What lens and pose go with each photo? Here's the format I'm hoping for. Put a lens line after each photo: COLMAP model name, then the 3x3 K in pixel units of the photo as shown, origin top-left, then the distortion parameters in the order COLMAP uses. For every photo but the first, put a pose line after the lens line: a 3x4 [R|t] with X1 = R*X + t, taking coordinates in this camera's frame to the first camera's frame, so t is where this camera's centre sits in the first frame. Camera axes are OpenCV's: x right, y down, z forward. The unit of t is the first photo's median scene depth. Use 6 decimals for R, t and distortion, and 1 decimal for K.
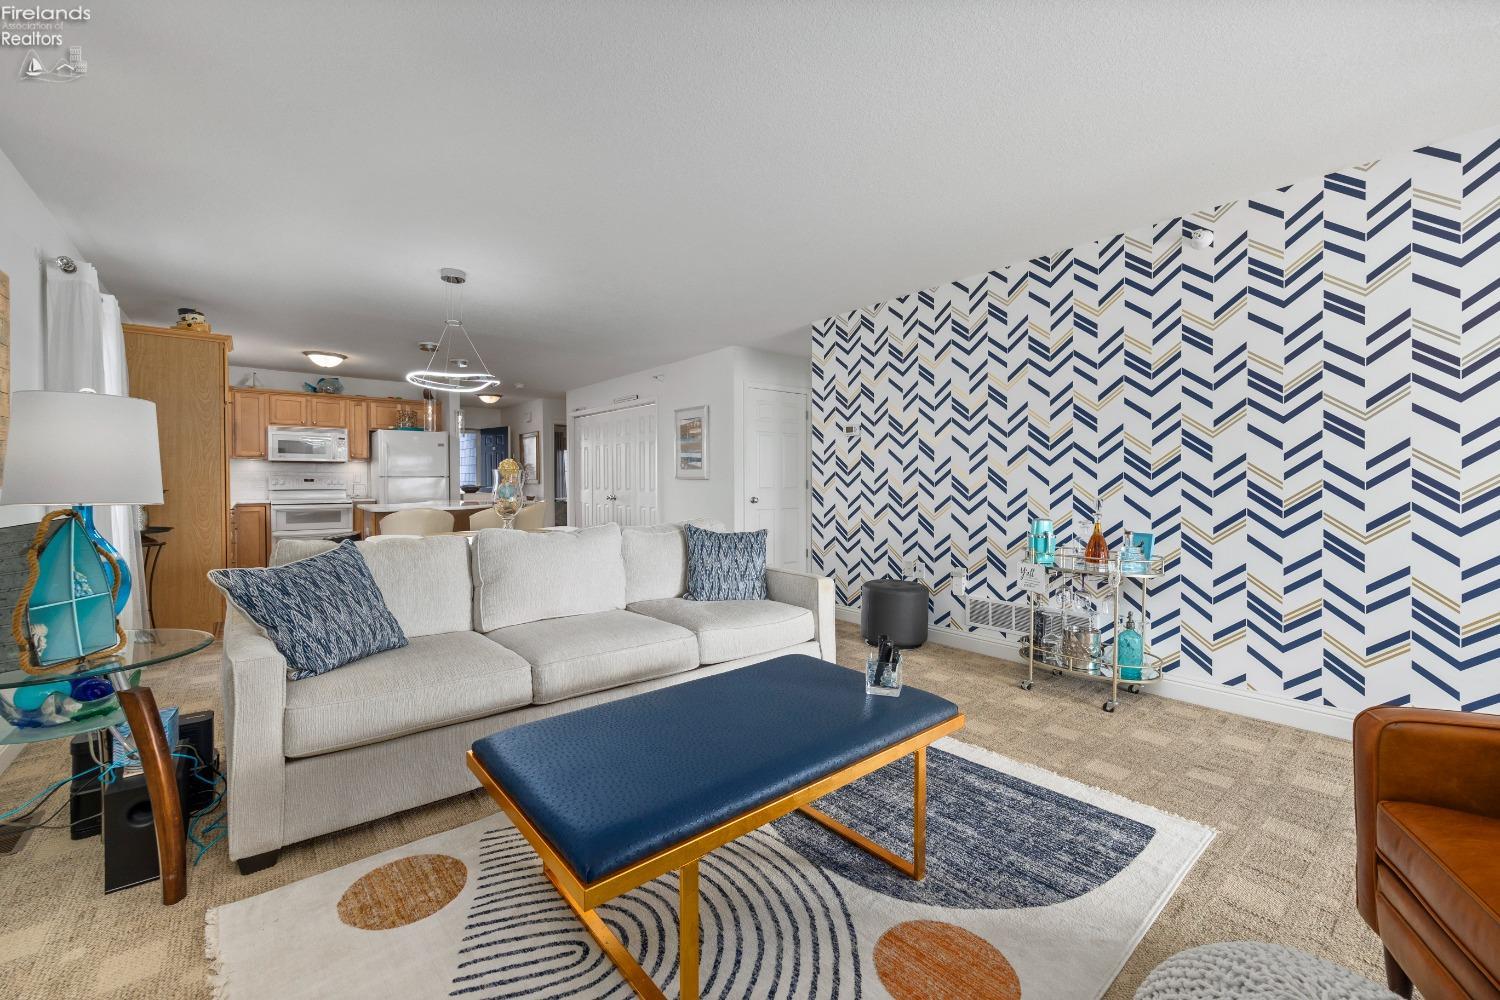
lens RADIAL K [[603.6, 0, 751.4], [0, 603.6, 488.8], [0, 0, 1]] dist [0.003274, 0.000046]
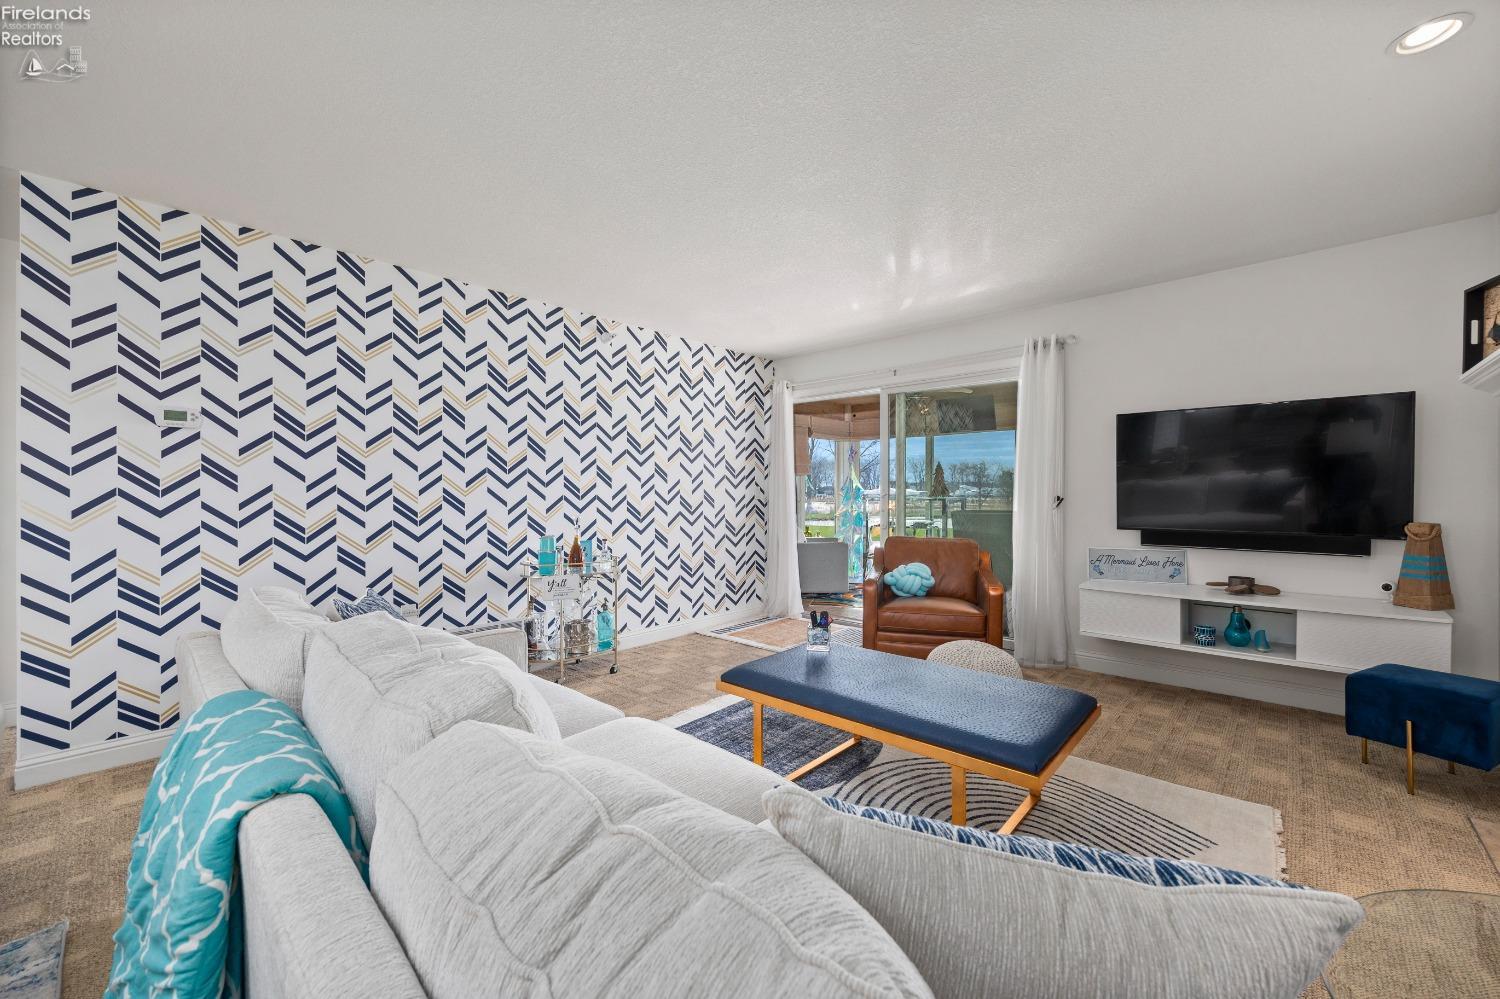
lens RADIAL K [[589.5, 0, 752.7], [0, 589.5, 496.4], [0, 0, 1]] dist [0.002165, -0.000087]
pose [[-0.137222, -0.001021, 0.990540, -0.480900], [0.014736, 0.999887, 0.003072, -0.015963], [-0.990431, 0.015018, -0.137192, 0.556414]]
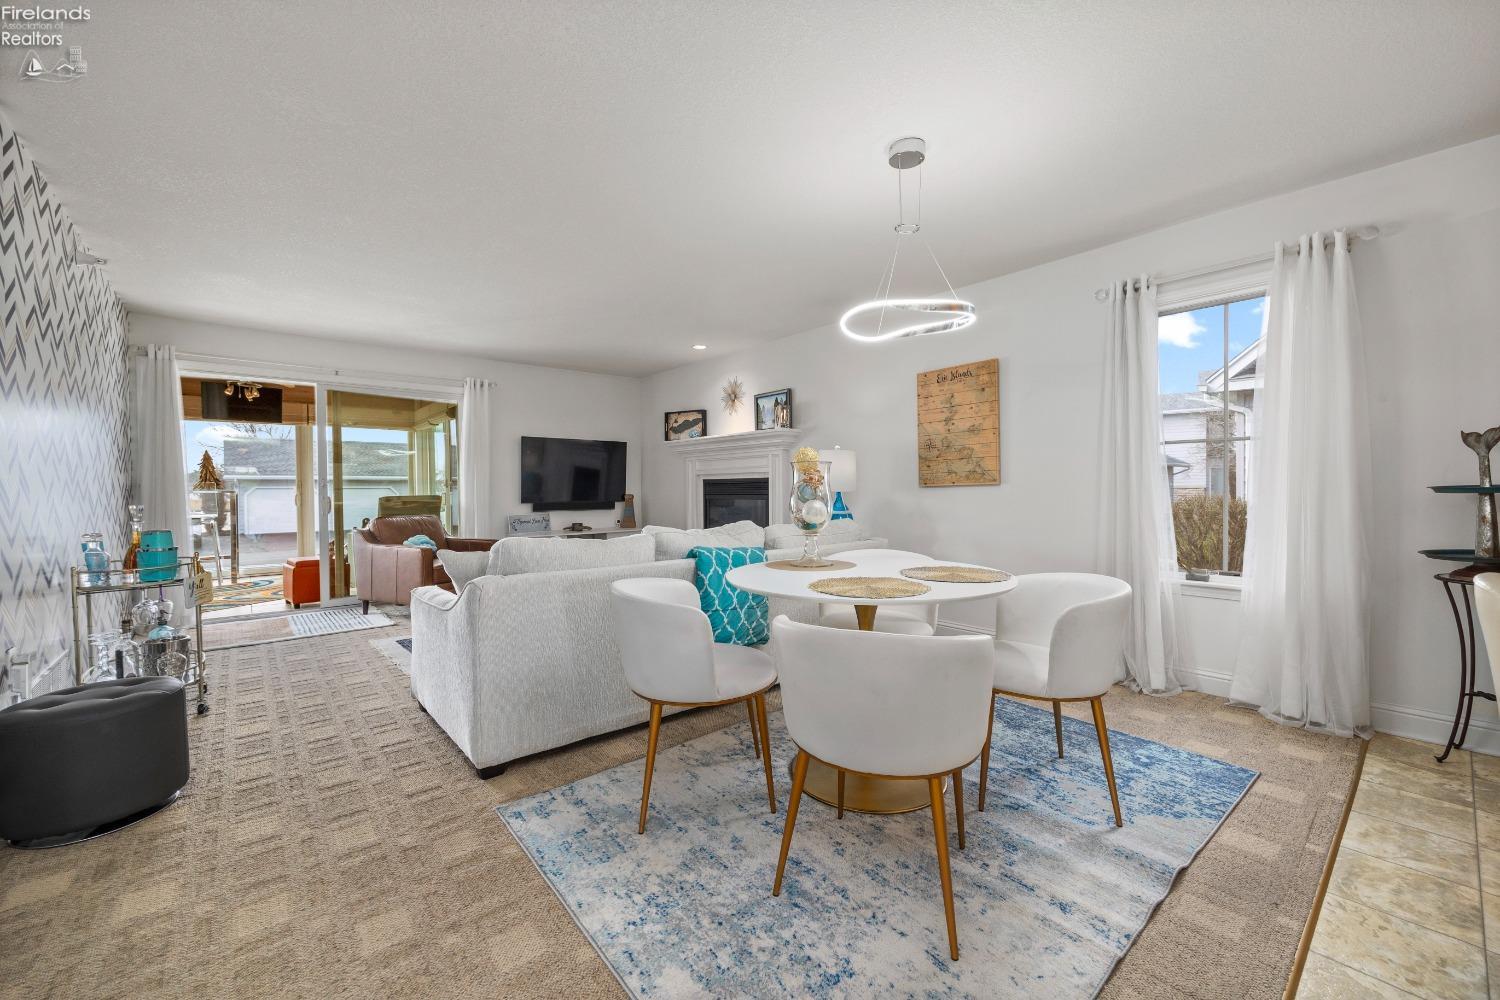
lens RADIAL K [[593.6, 0, 752.7], [0, 593.6, 496.2], [0, 0, 1]] dist [0.002718, 0.000154]
pose [[-0.999770, 0.009993, -0.018993, -0.262487], [0.009500, 0.999621, 0.025828, -0.008794], [0.019243, 0.025641, -0.999486, 1.352734]]
